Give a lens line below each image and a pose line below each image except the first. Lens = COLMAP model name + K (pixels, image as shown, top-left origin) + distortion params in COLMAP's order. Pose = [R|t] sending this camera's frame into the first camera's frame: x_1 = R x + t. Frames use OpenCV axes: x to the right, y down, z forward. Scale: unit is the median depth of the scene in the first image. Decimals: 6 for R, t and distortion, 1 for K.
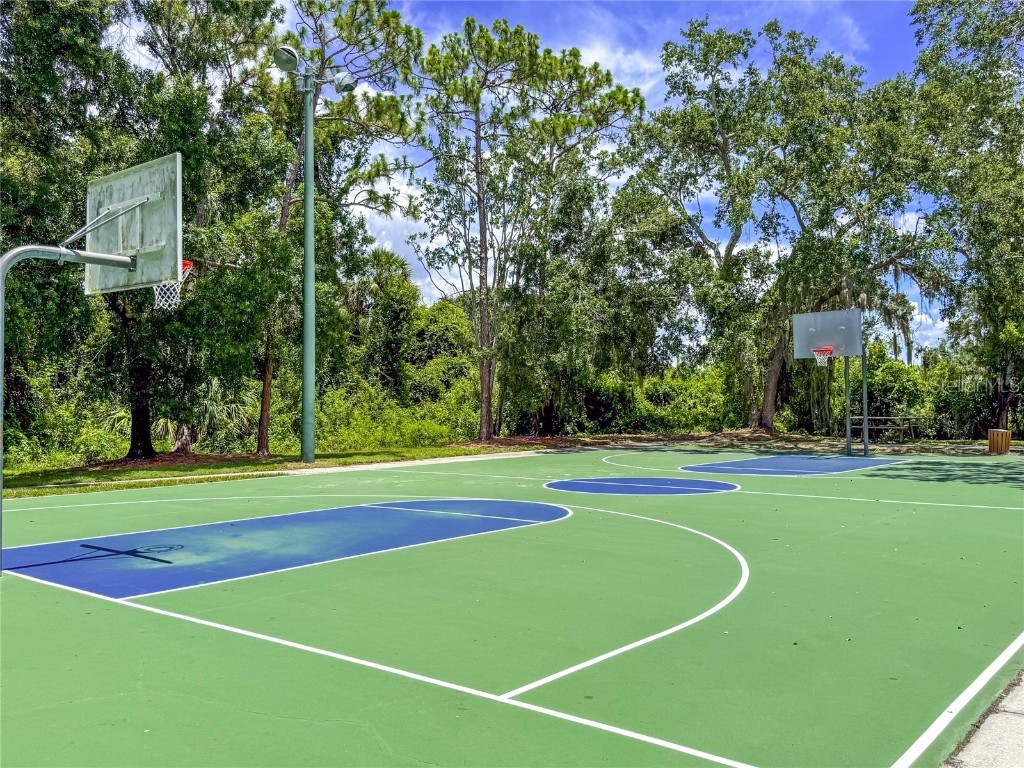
lens RADIAL K [[900.0, 0, 512.0], [0, 900.0, 384.0], [0, 0, 1]] dist [0.000667, 0.000156]
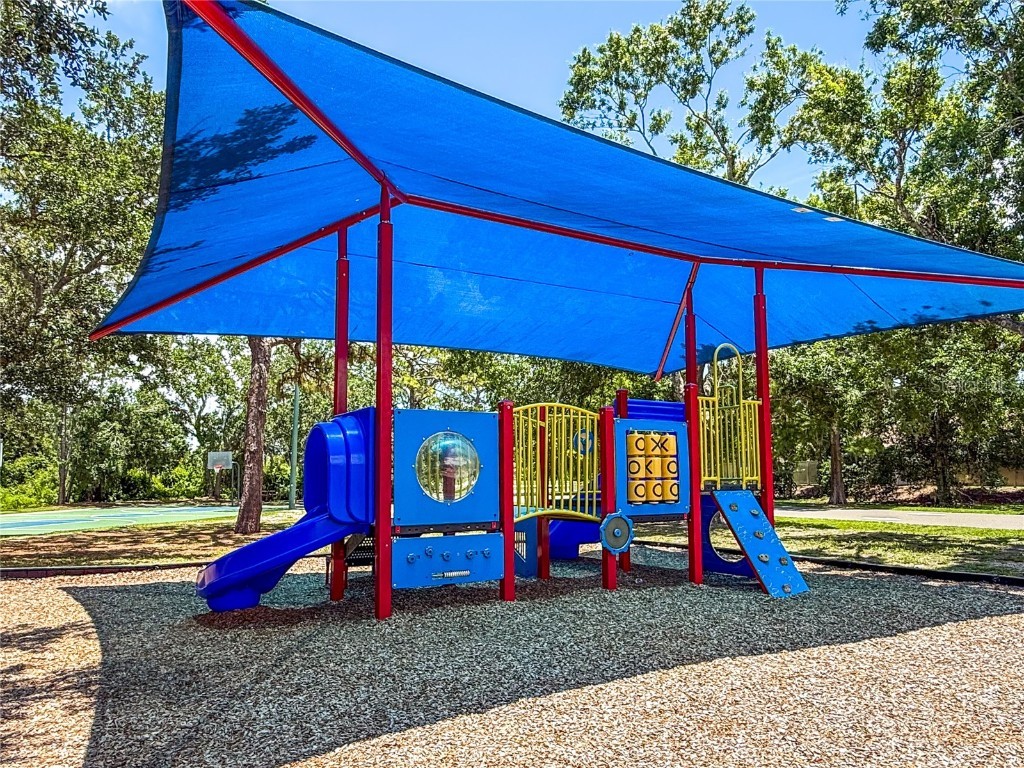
lens RADIAL K [[698.5, 0, 511.8], [0, 698.5, 425.1], [0, 0, 1]] dist [-0.001616, -0.001143]
pose [[0.845069, 0.040373, 0.533131, -0.014513], [-0.011617, 0.998296, -0.057185, -0.033068], [-0.534531, 0.042132, 0.844098, -0.766113]]
